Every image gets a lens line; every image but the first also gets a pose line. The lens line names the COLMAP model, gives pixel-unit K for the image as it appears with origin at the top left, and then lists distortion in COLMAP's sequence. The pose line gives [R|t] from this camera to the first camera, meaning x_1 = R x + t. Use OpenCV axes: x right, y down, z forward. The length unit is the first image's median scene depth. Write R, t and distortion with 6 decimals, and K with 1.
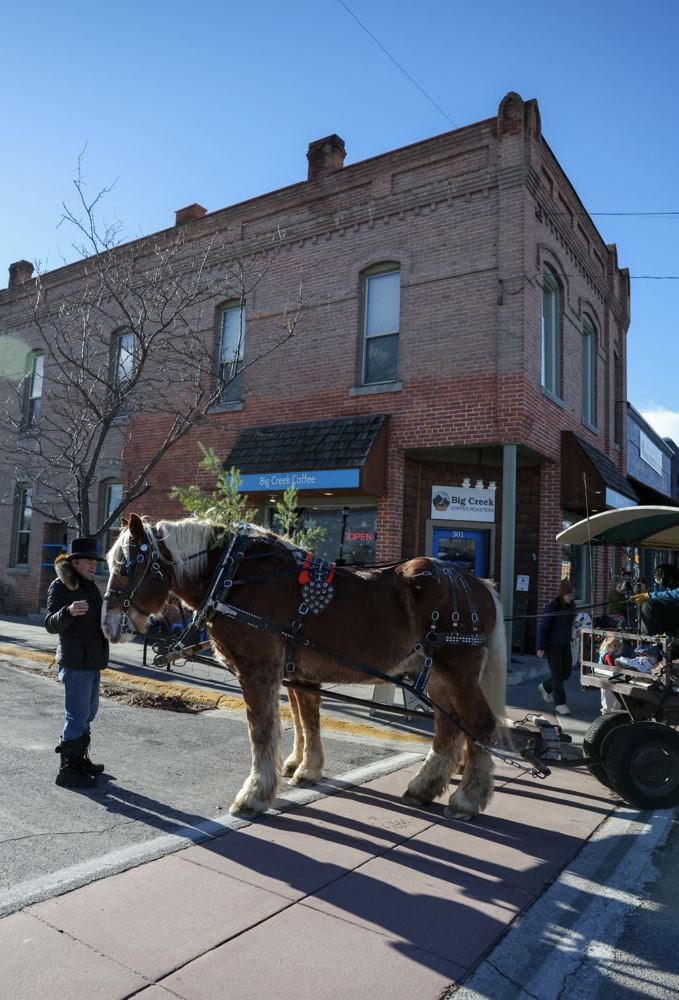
lens RADIAL K [[692.9, 0, 339.5], [0, 692.9, 500.0], [0, 0, 1]] dist [-0.102945, -0.000147]
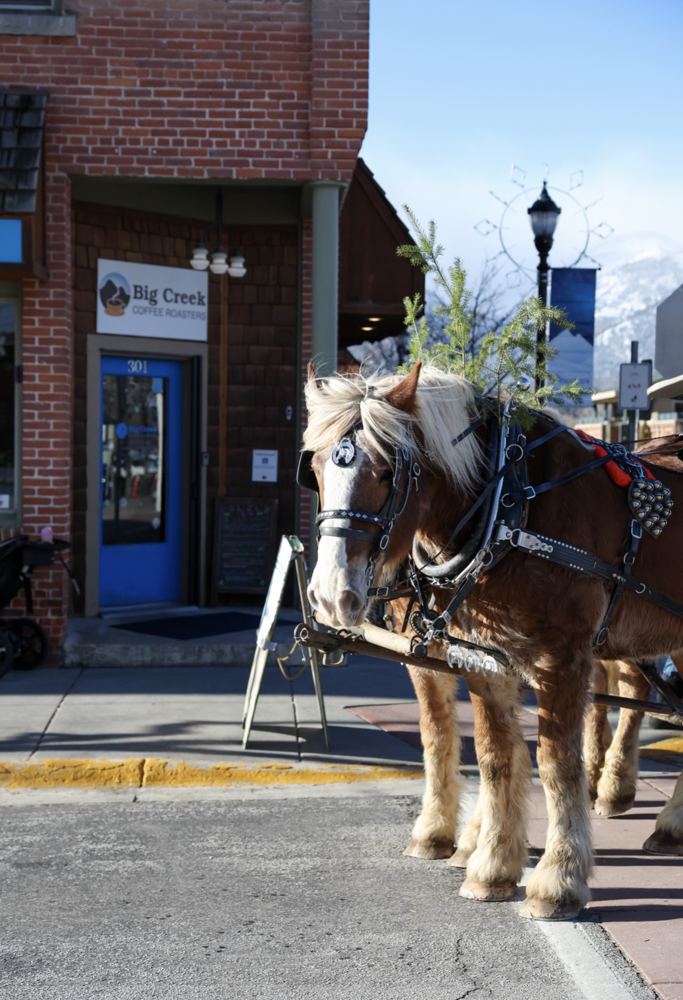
lens RADIAL K [[1624.1, 0, 341.5], [0, 1624.1, 500.0], [0, 0, 1]] dist [0.179257, -0.049997]
pose [[0.800657, -0.056066, 0.596494, -0.421735], [-0.030916, 0.990419, 0.134590, -0.015090], [-0.598325, -0.126201, 0.791253, 0.040164]]
